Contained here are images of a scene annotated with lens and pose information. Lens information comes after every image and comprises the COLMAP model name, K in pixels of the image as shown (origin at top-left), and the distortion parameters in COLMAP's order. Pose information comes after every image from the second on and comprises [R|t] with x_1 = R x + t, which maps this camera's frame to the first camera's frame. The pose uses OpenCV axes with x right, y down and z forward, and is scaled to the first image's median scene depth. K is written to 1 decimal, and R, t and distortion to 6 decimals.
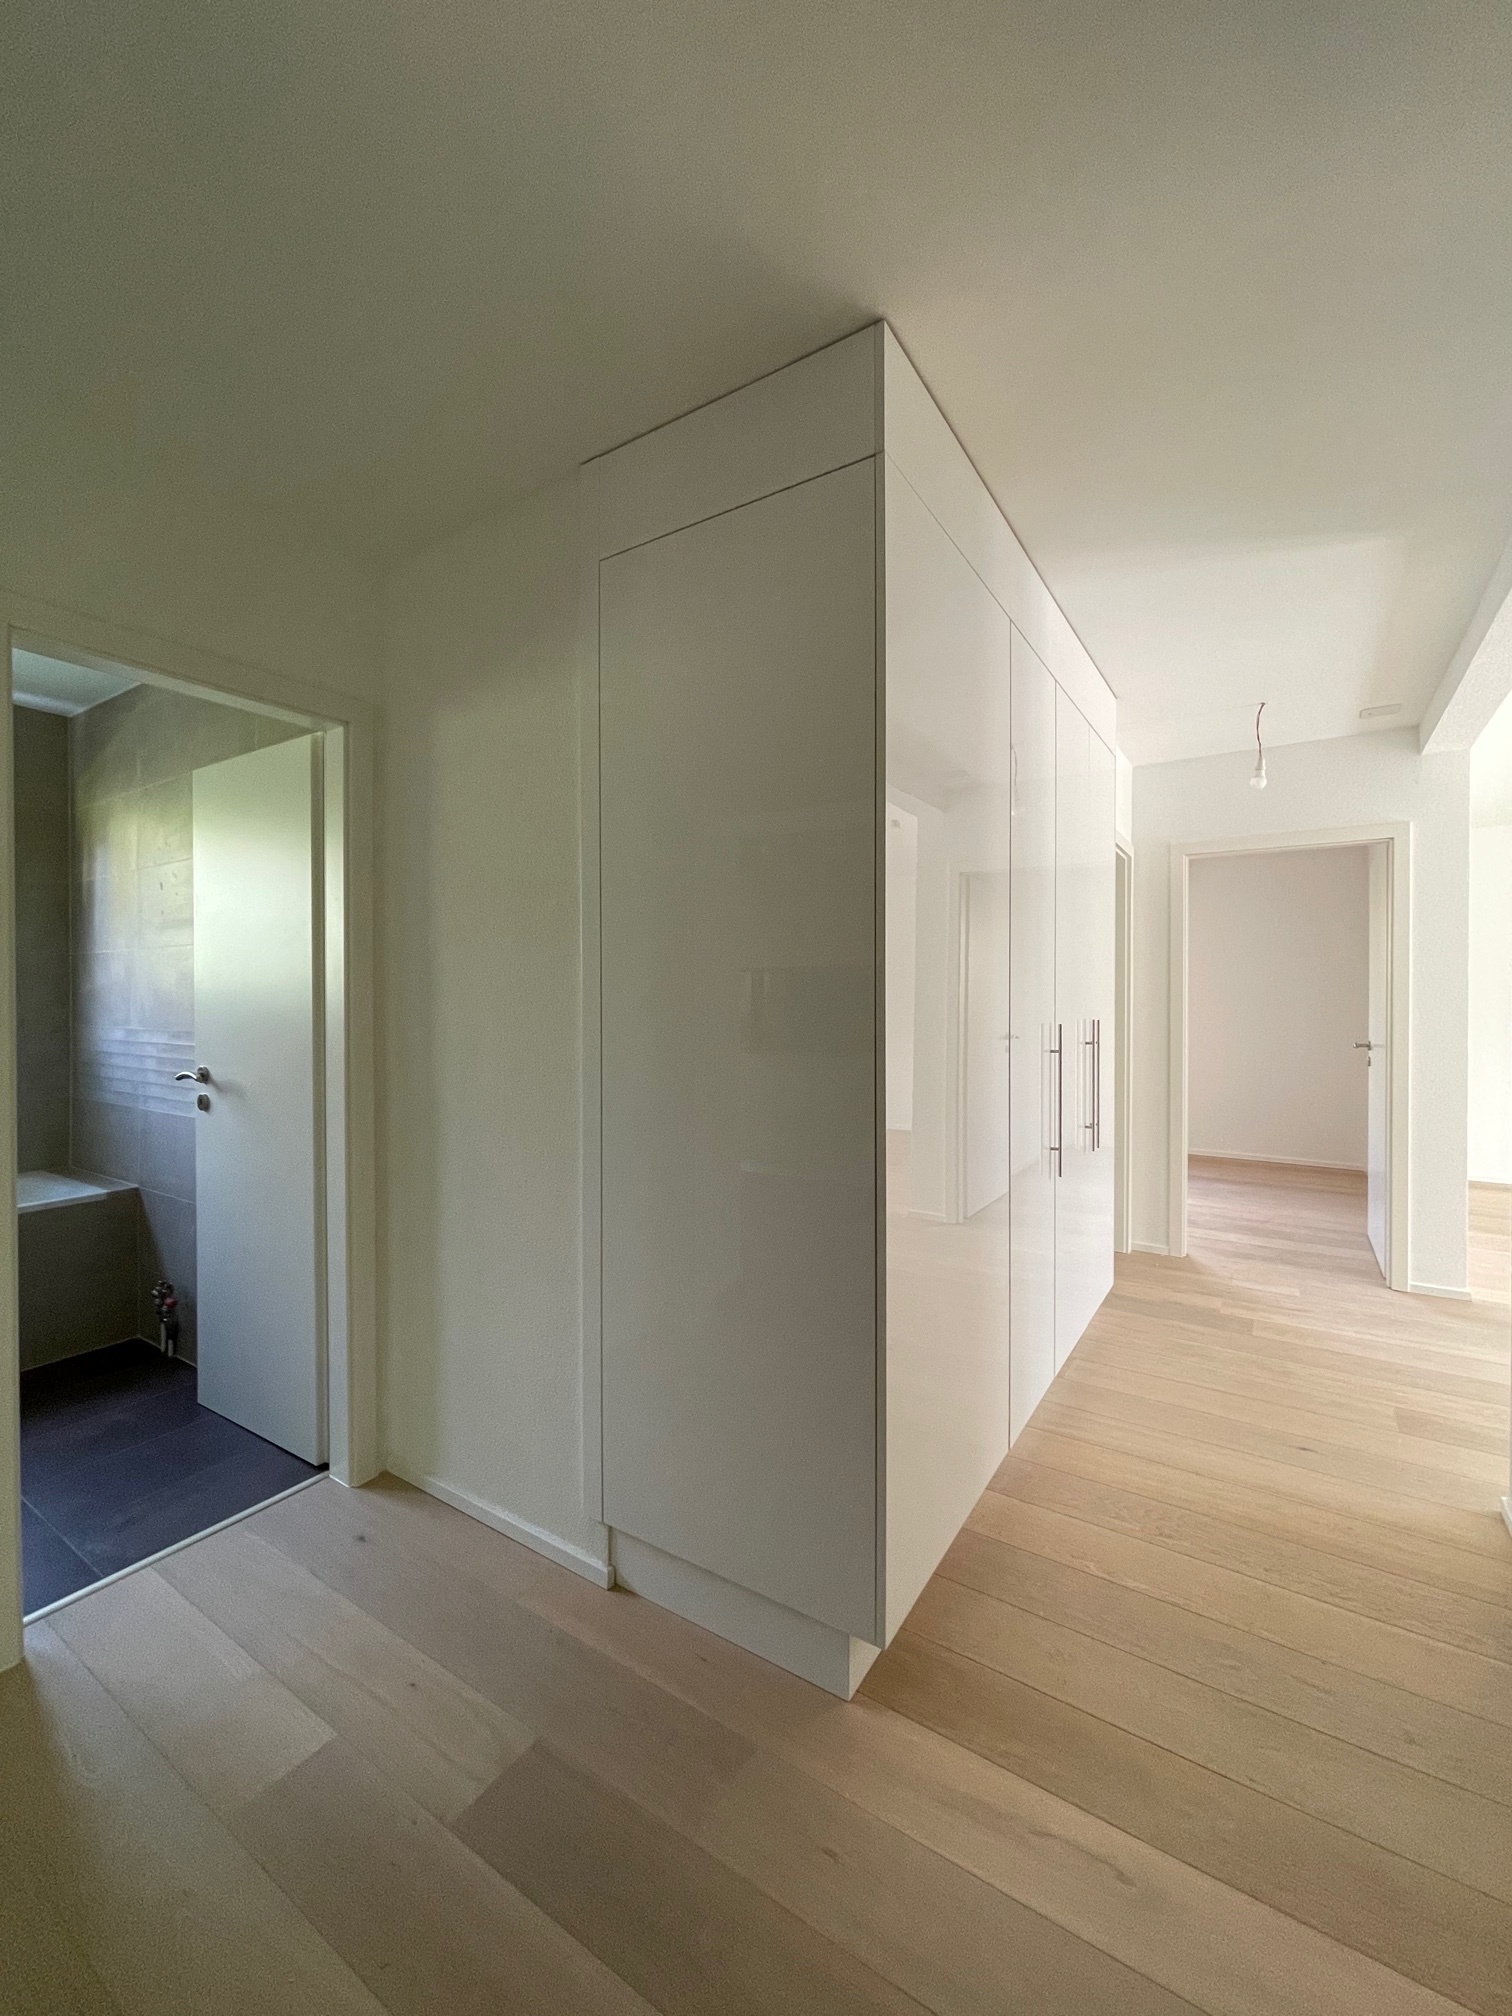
lens RADIAL K [[825.0, 0, 766.4], [0, 825.0, 1006.4], [0, 0, 1]] dist [-0.002836, 0.000358]
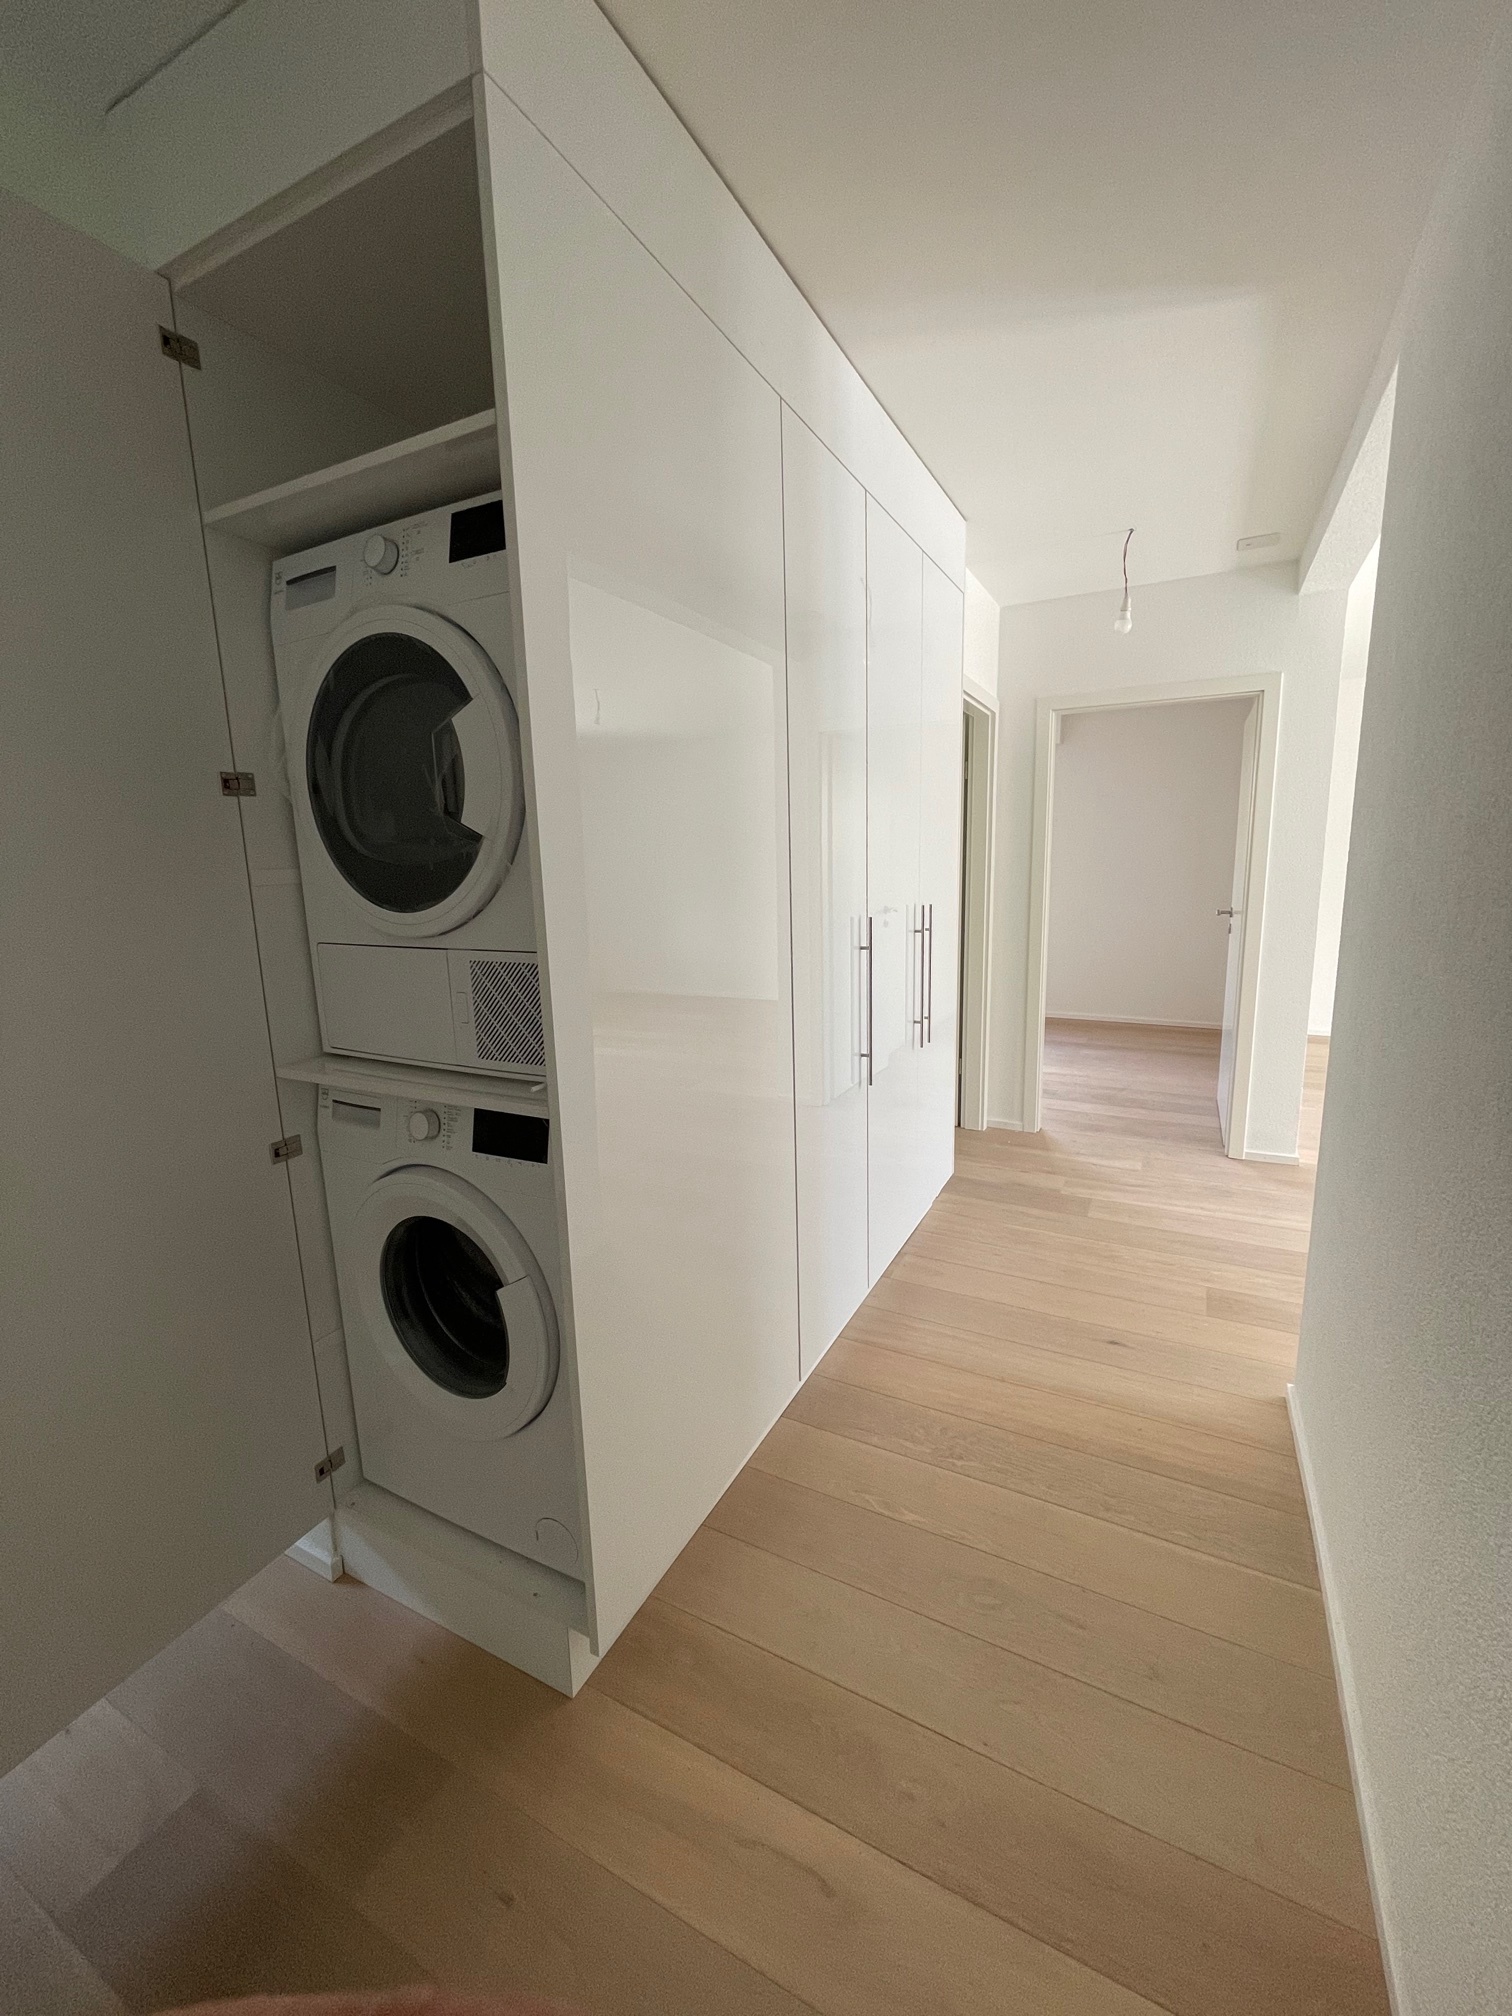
lens RADIAL K [[825.0, 0, 766.4], [0, 825.0, 1006.4], [0, 0, 1]] dist [-0.002836, 0.000358]
pose [[0.995011, -0.038396, 0.092076, 0.115246], [0.022589, 0.985709, 0.166937, -0.023818], [-0.097170, -0.164024, 0.981659, 0.095824]]
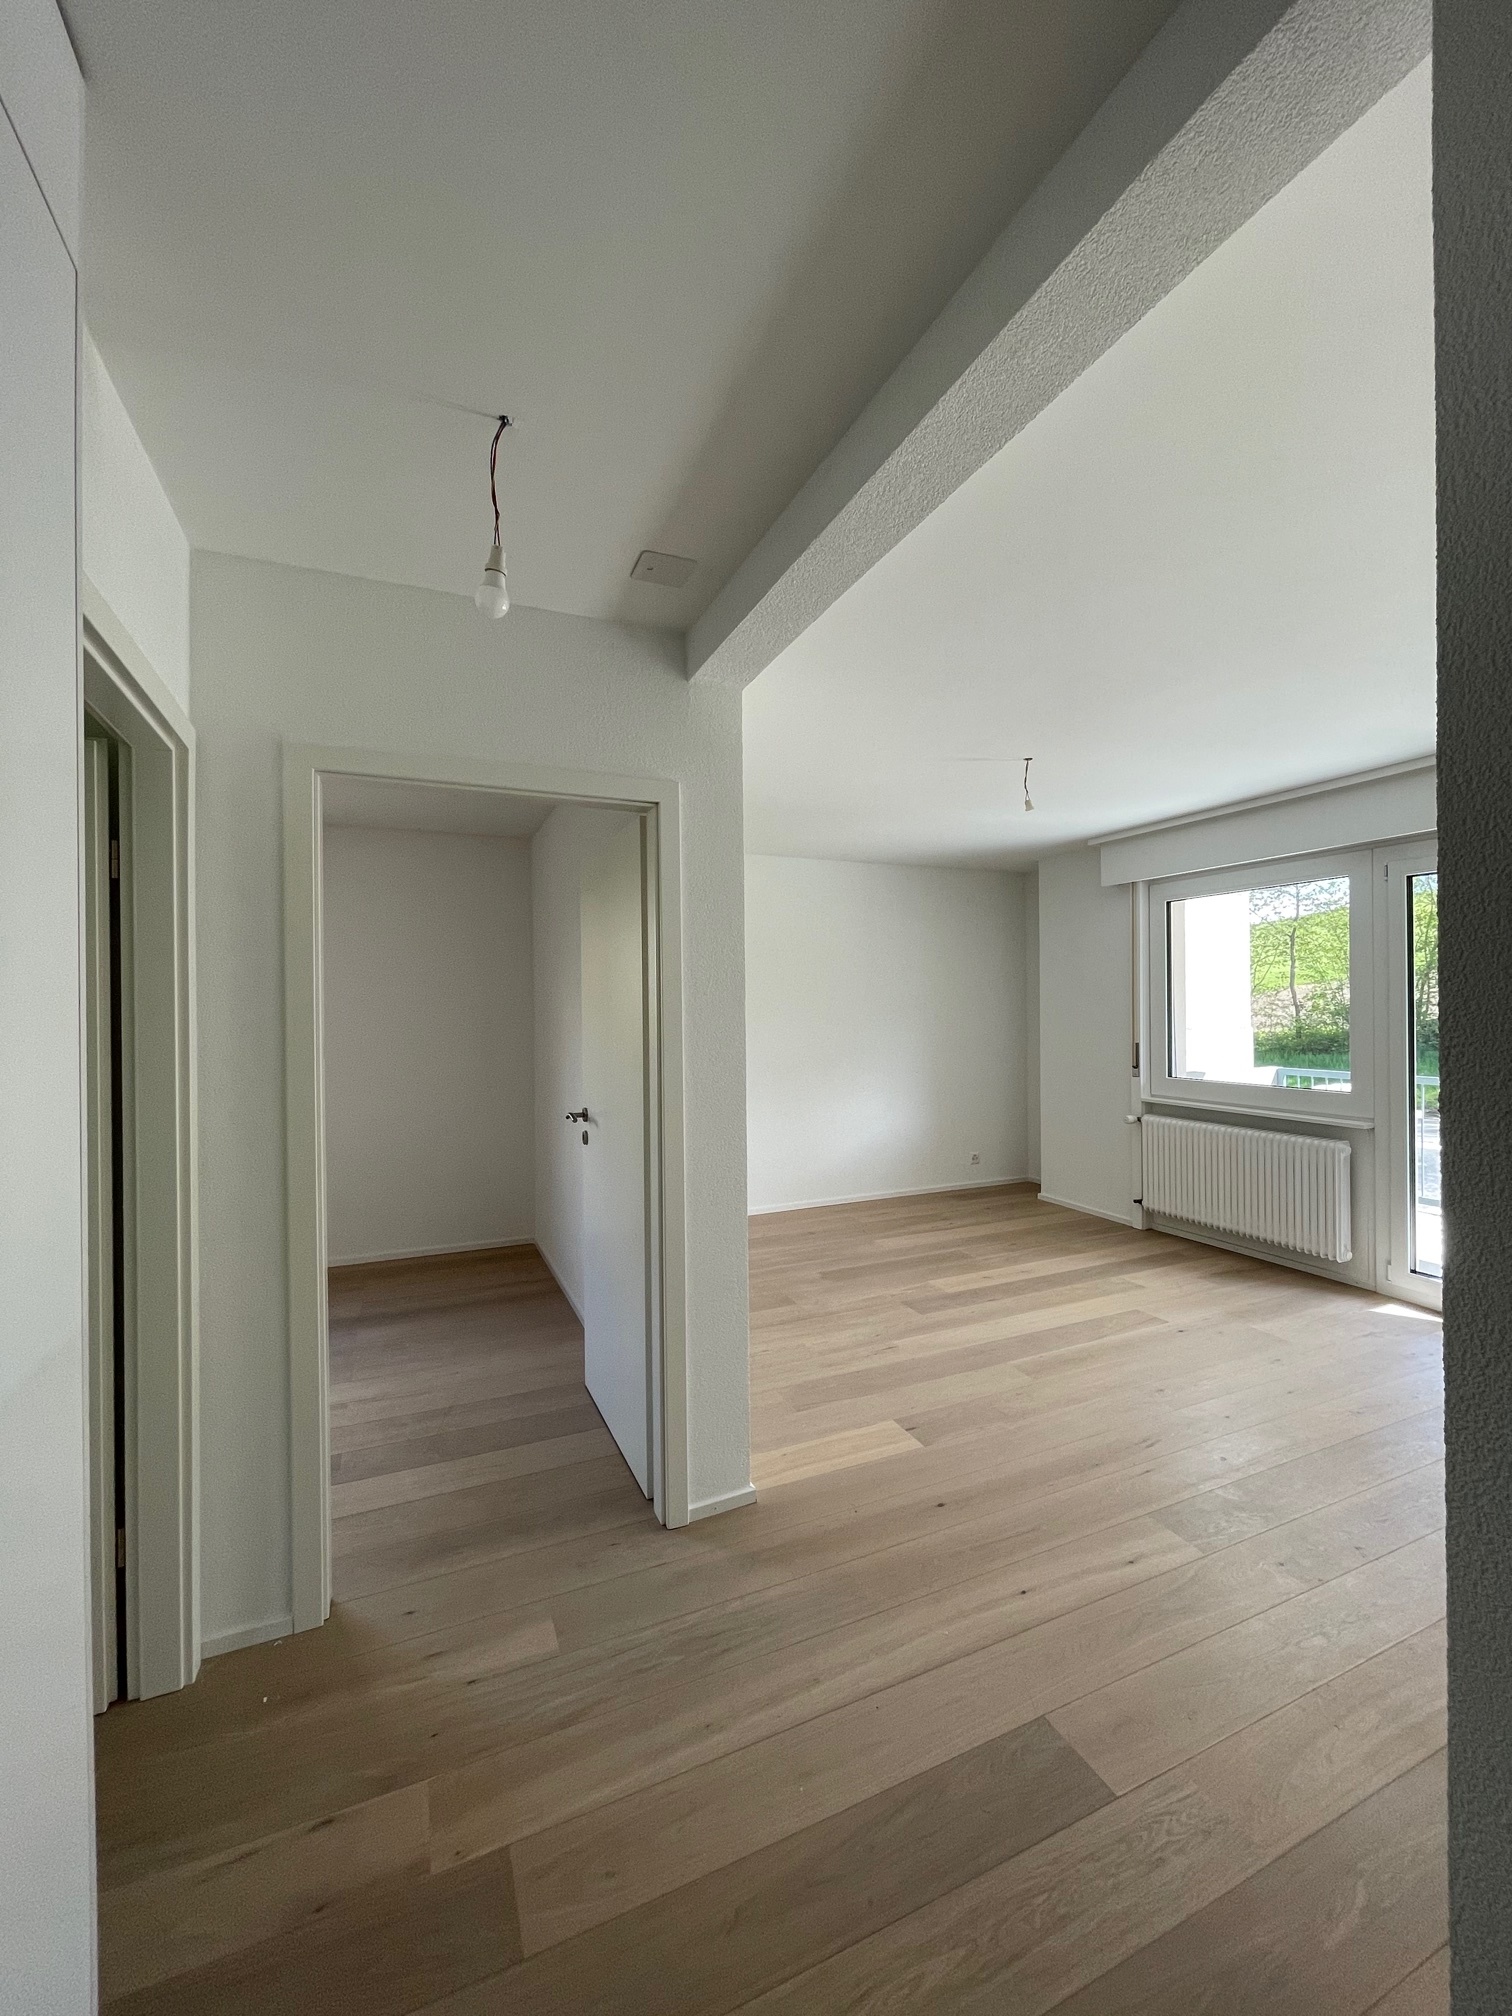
lens RADIAL K [[825.0, 0, 766.4], [0, 825.0, 1006.4], [0, 0, 1]] dist [-0.002836, 0.000358]
pose [[0.546669, -0.004079, 0.837339, 0.303855], [0.017982, 0.999815, -0.006869, -0.048723], [-0.837155, 0.018812, 0.546641, 0.634710]]
